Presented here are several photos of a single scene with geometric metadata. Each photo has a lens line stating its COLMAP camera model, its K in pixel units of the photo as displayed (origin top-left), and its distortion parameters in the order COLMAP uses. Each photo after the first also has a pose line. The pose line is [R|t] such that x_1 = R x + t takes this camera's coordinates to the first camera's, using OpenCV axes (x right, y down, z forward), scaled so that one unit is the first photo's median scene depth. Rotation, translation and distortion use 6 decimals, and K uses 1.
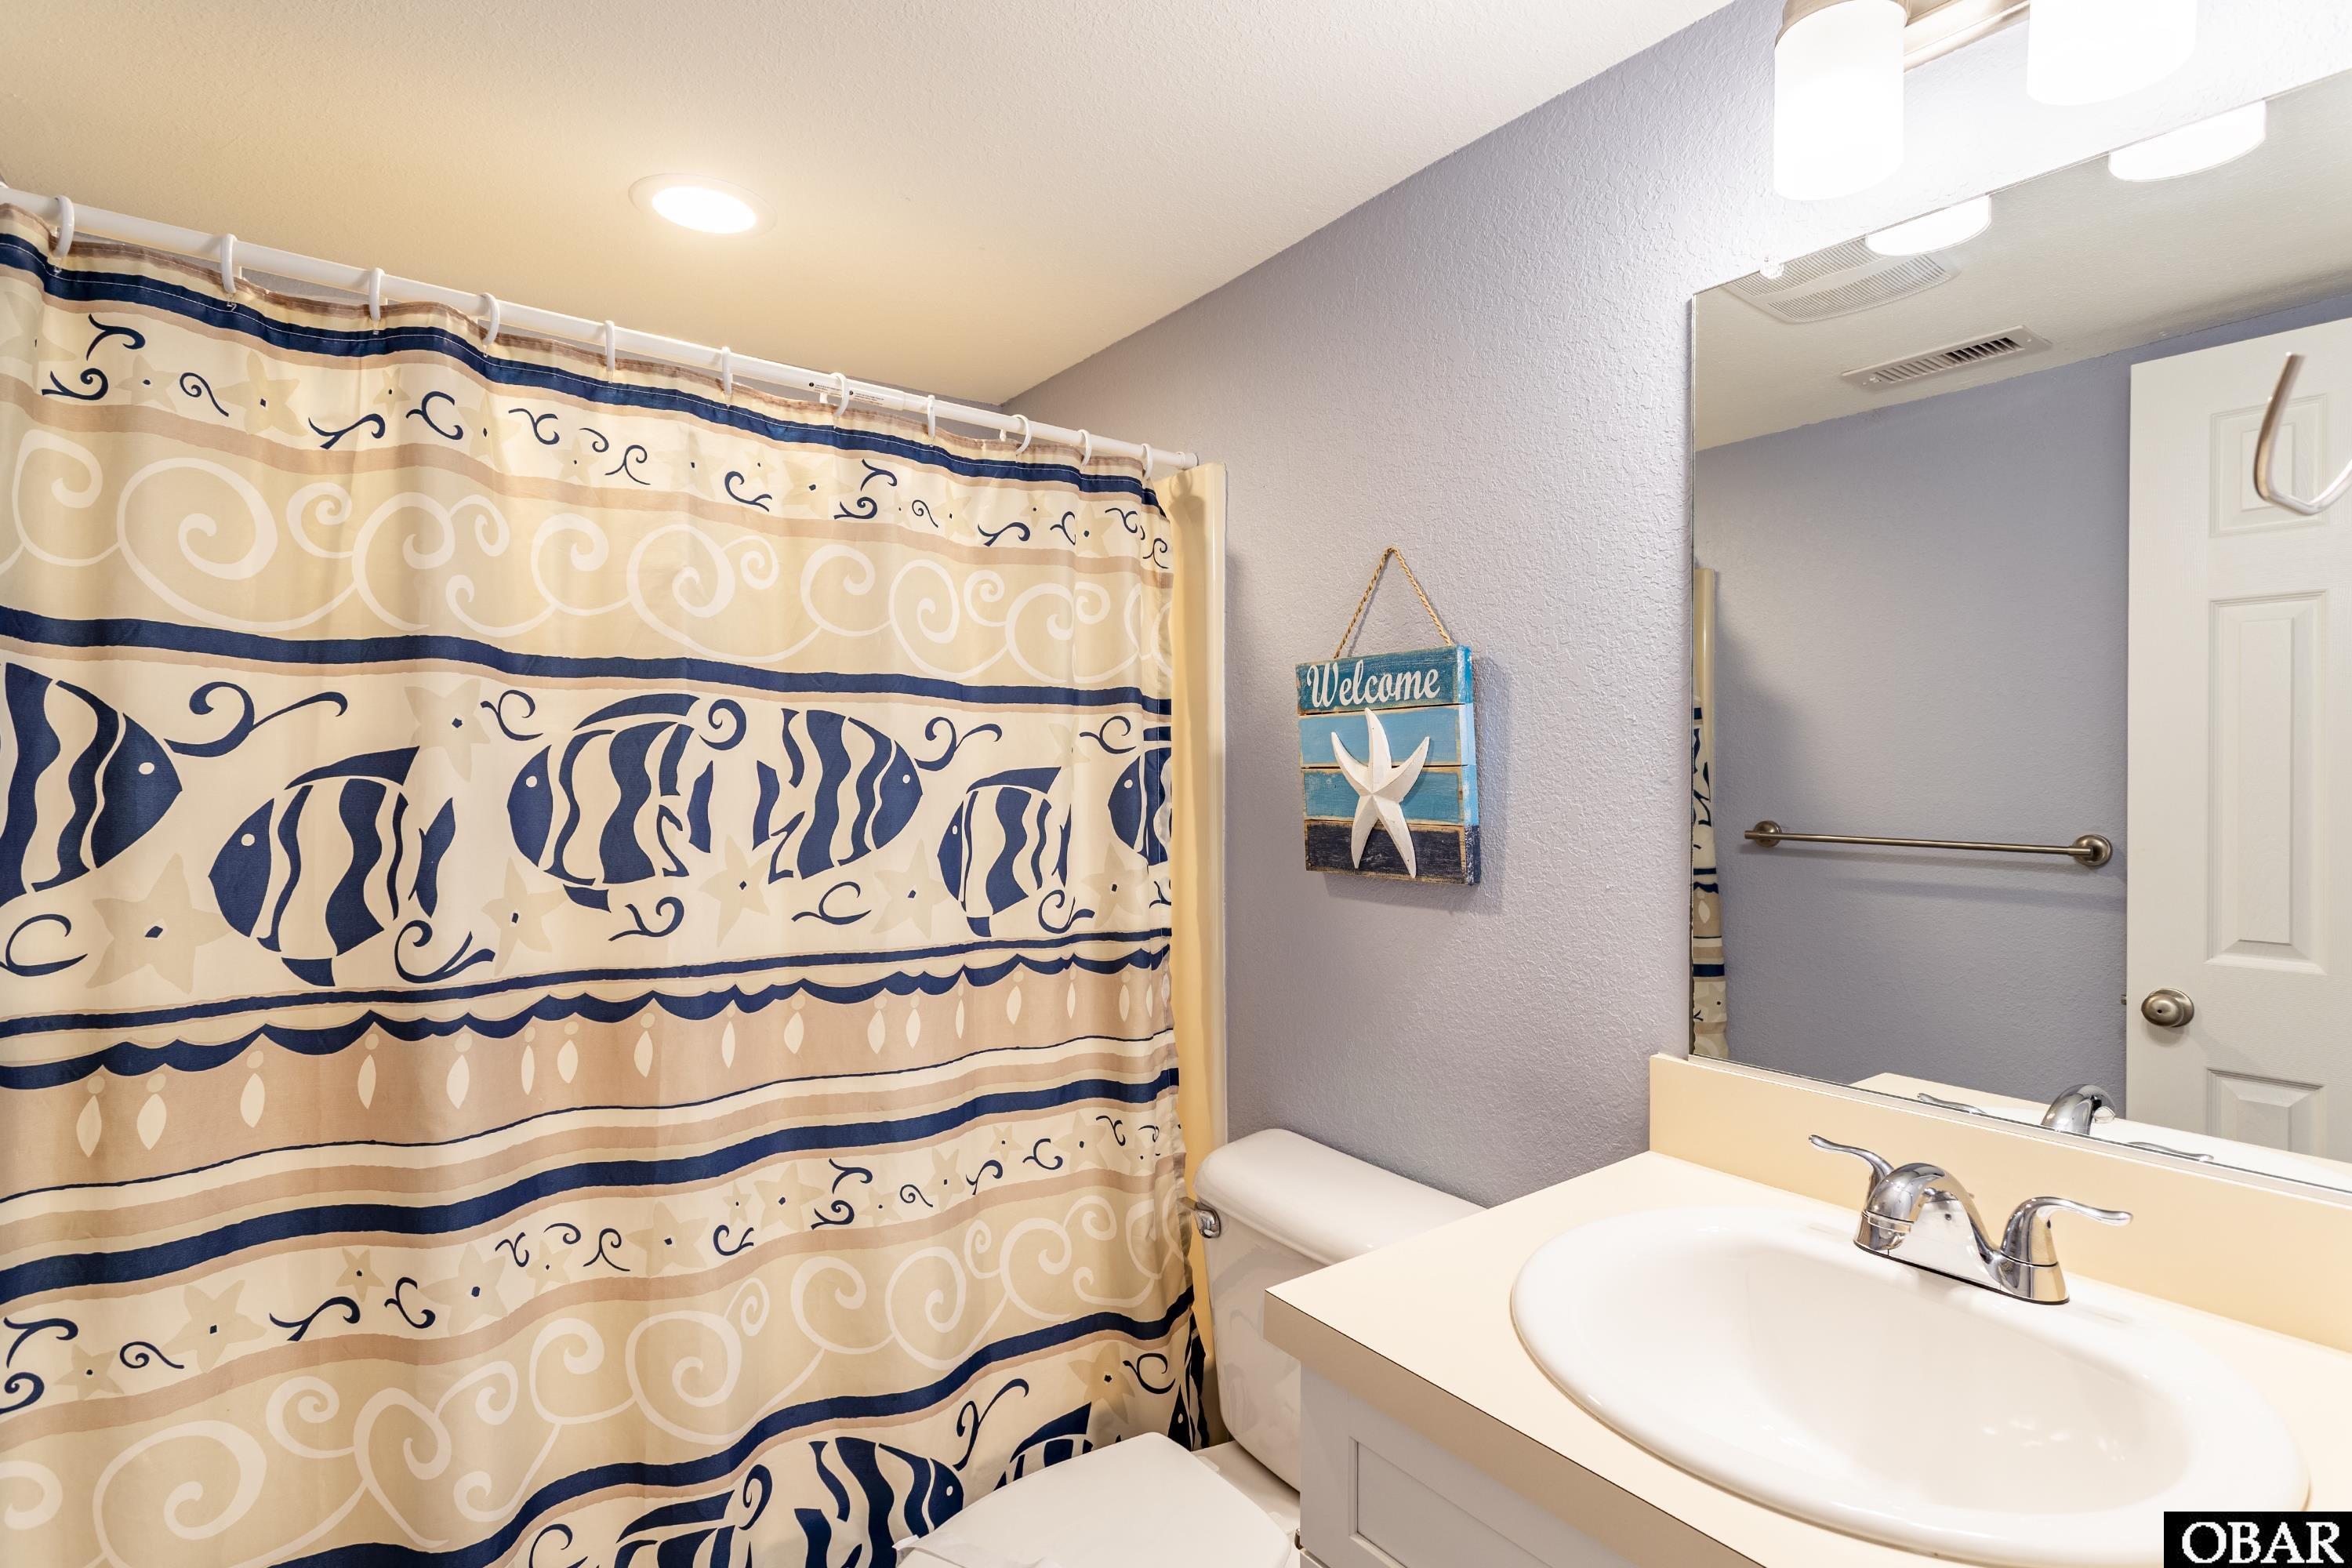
lens RADIAL K [[1143.0, 0, 1152.5], [0, 1143.0, 772.2], [0, 0, 1]] dist [0.000080, -0.000774]
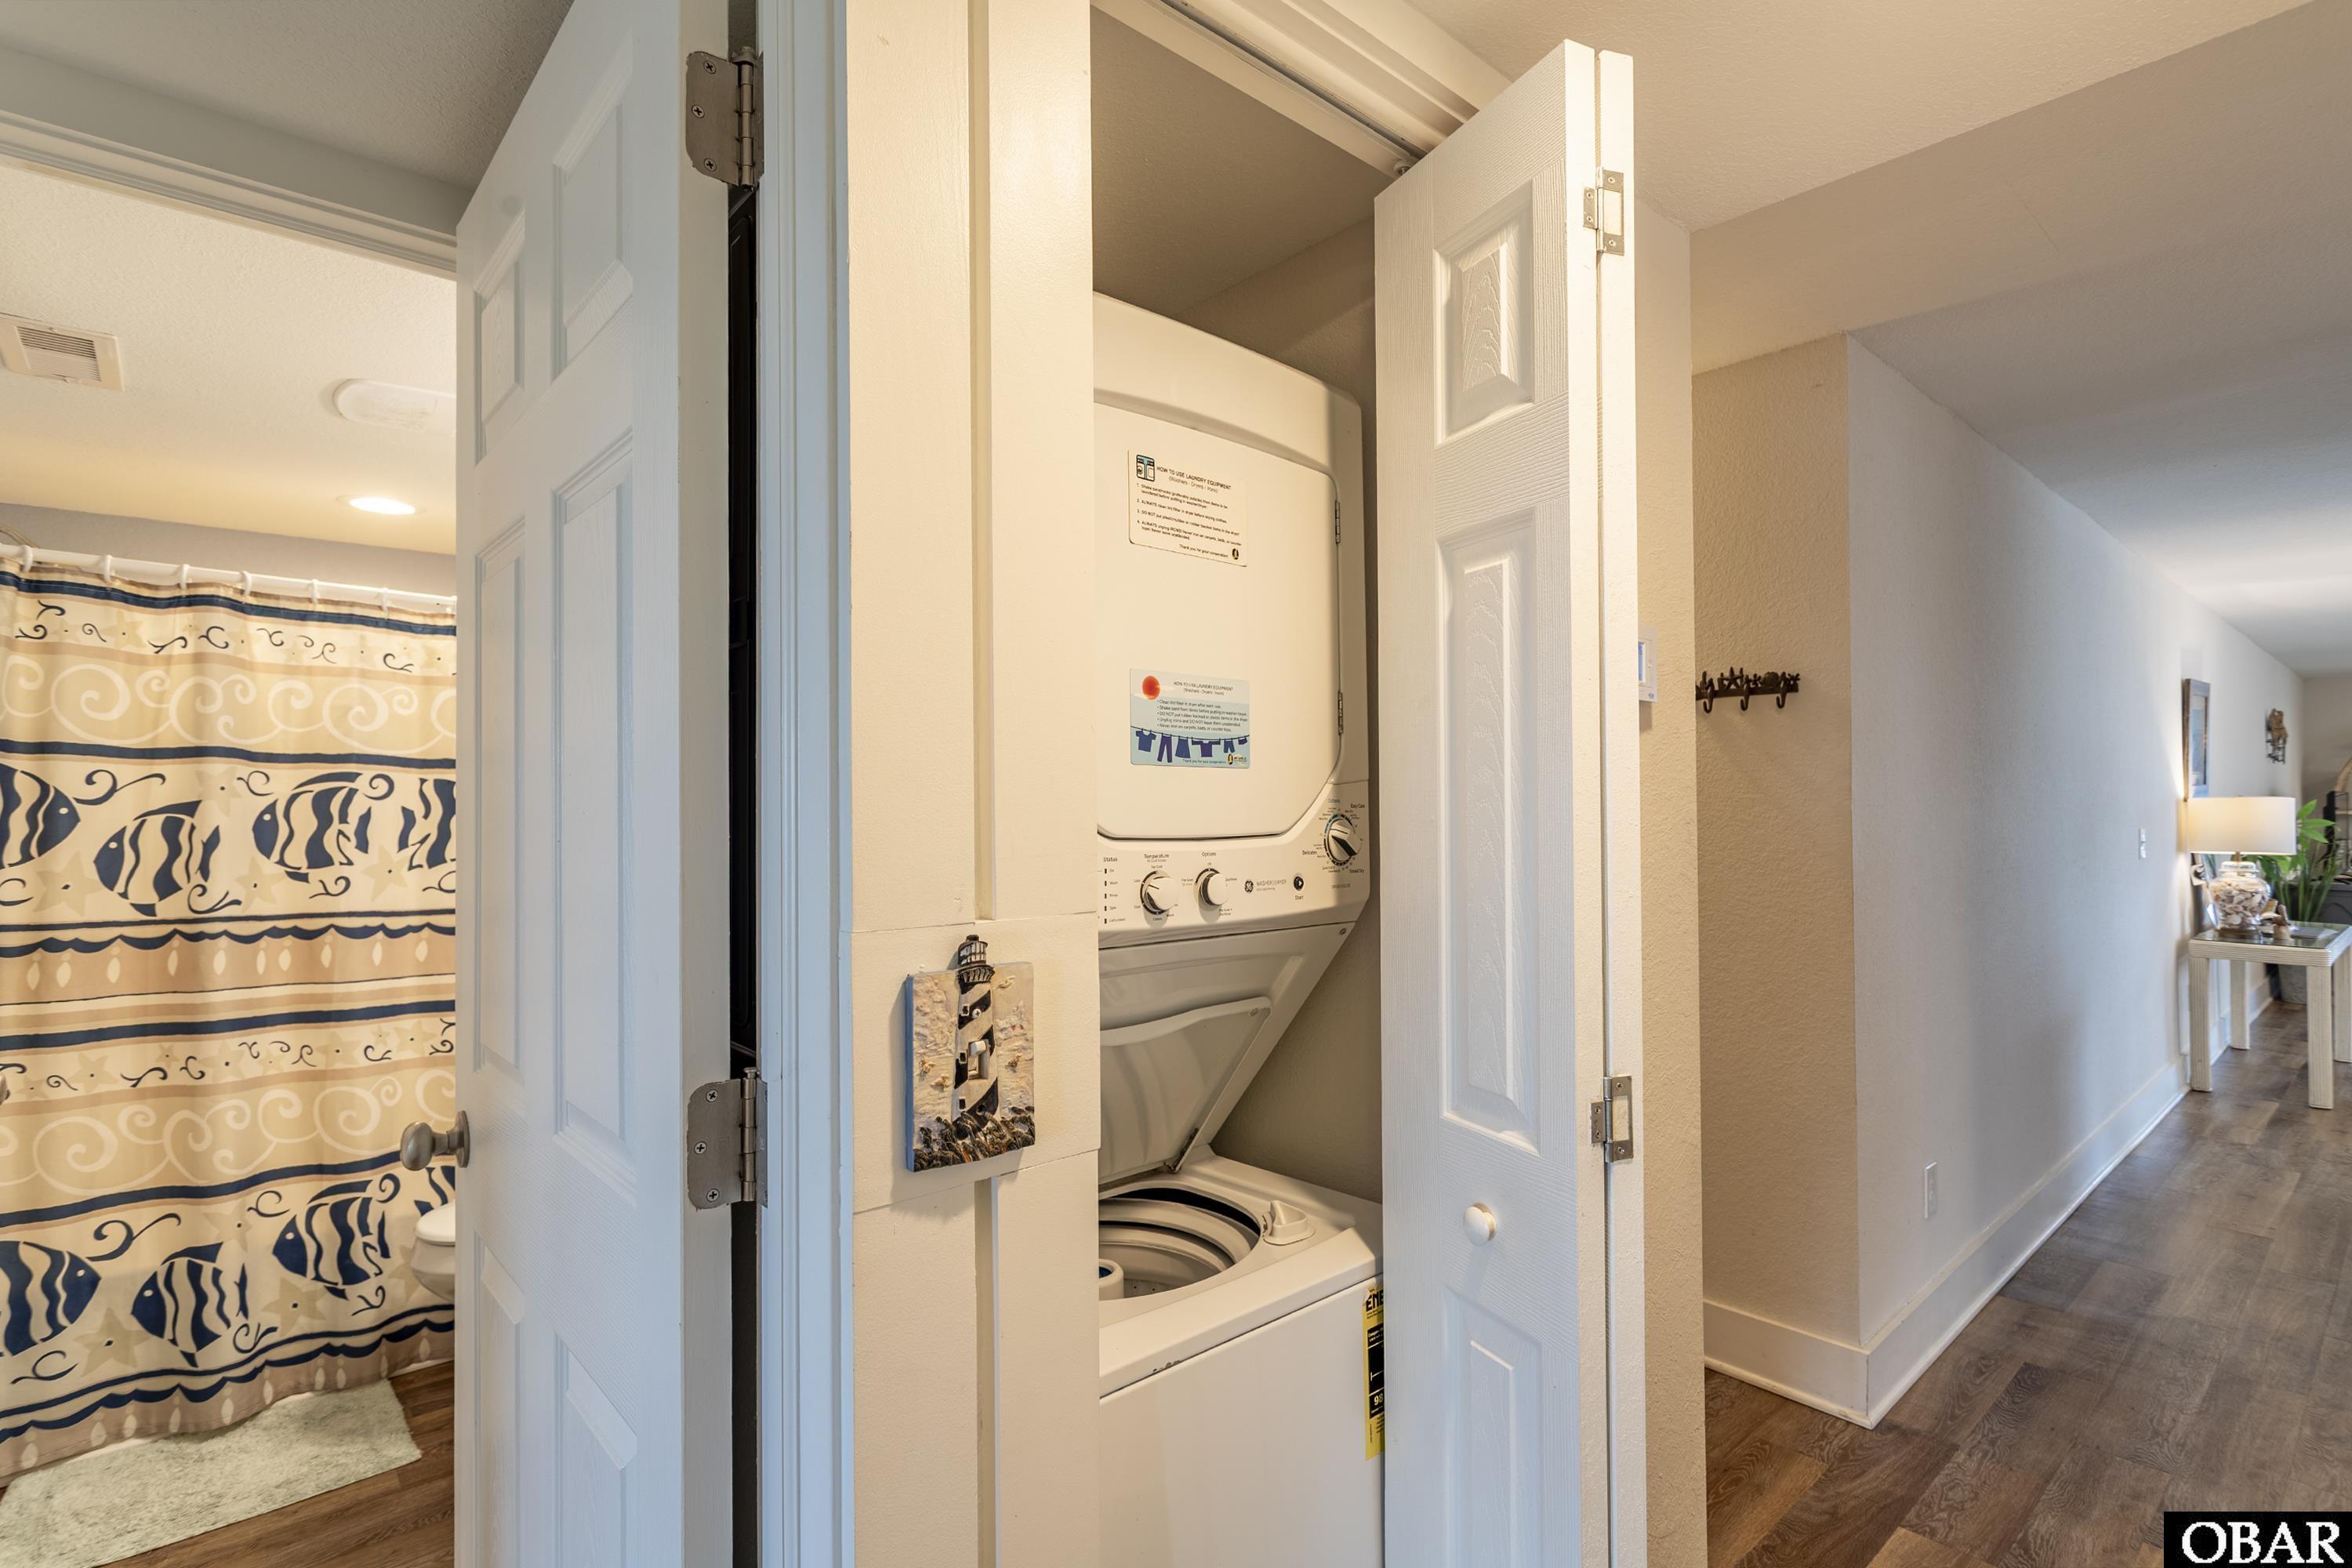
lens RADIAL K [[1143.0, 0, 1163.2], [0, 1143.0, 788.9], [0, 0, 1]] dist [0.000080, -0.000774]
pose [[0.997244, 0.000055, 0.074197, 0.911464], [0.001306, 0.999832, -0.018307, -0.002334], [-0.074186, 0.018353, 0.997076, -1.155108]]
